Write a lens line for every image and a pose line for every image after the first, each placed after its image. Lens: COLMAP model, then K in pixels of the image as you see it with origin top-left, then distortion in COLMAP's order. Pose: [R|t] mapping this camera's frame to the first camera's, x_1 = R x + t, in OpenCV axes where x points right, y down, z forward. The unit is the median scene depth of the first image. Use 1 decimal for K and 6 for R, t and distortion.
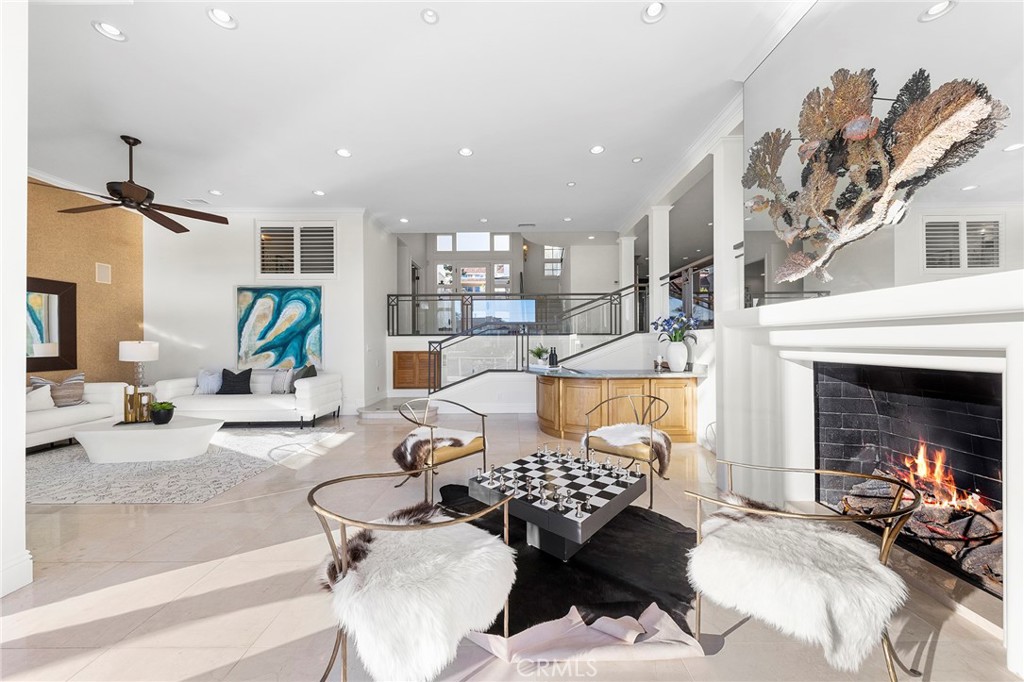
lens RADIAL K [[326.7, 0, 514.3], [0, 326.7, 340.1], [0, 0, 1]] dist [-0.002371, -0.000308]
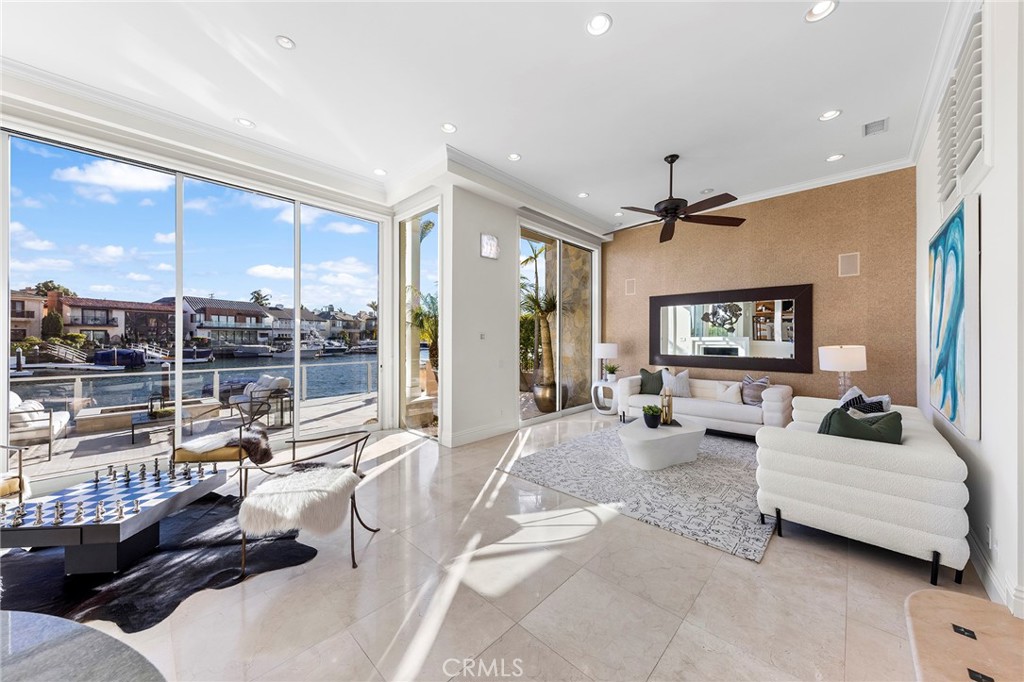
lens RADIAL K [[356.0, 0, 511.7], [0, 356.0, 338.4], [0, 0, 1]] dist [0.003695, -0.001603]
pose [[-0.710264, 0.007961, -0.703891, 0.019539], [0.004694, 0.999967, 0.006573, -0.020575], [0.703920, 0.001365, -0.710278, 0.925154]]
